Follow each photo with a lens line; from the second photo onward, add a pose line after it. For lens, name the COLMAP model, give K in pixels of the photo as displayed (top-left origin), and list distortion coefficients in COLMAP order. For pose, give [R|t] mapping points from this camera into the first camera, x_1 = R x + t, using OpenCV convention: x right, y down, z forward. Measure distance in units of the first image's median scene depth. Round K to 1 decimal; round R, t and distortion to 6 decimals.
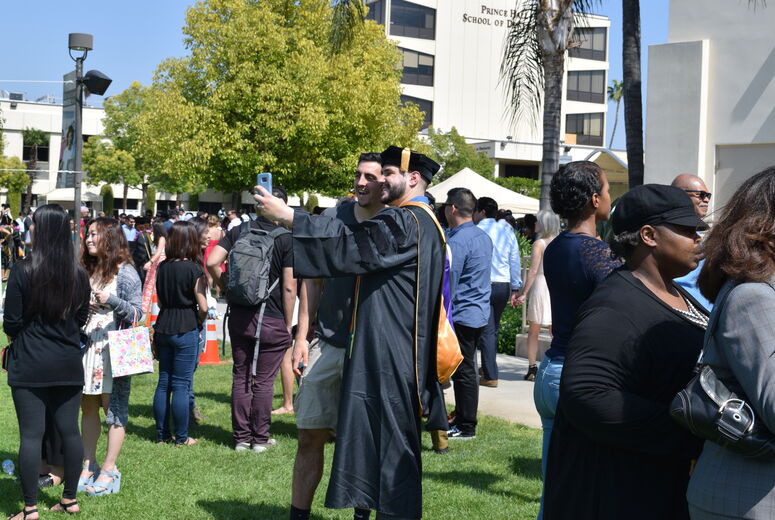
lens RADIAL K [[1215.0, 0, 387.3], [0, 1215.0, 259.9], [0, 0, 1]] dist [0.034622, 0.000000]
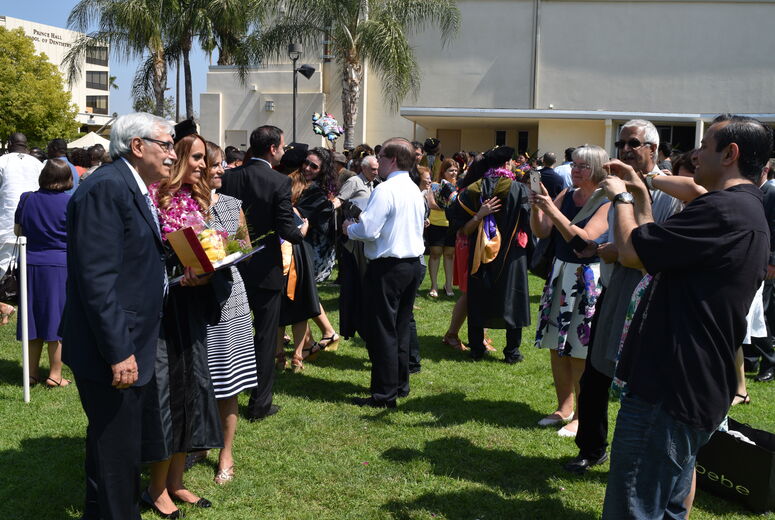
lens RADIAL K [[745.3, 0, 387.4], [0, 745.3, 259.3], [0, 0, 1]] dist [0.000928, 0.000000]
pose [[0.840326, -0.069133, 0.537656, -0.252259], [0.013372, 0.994176, 0.106933, 0.017137], [-0.541917, -0.082669, 0.836356, -0.475041]]
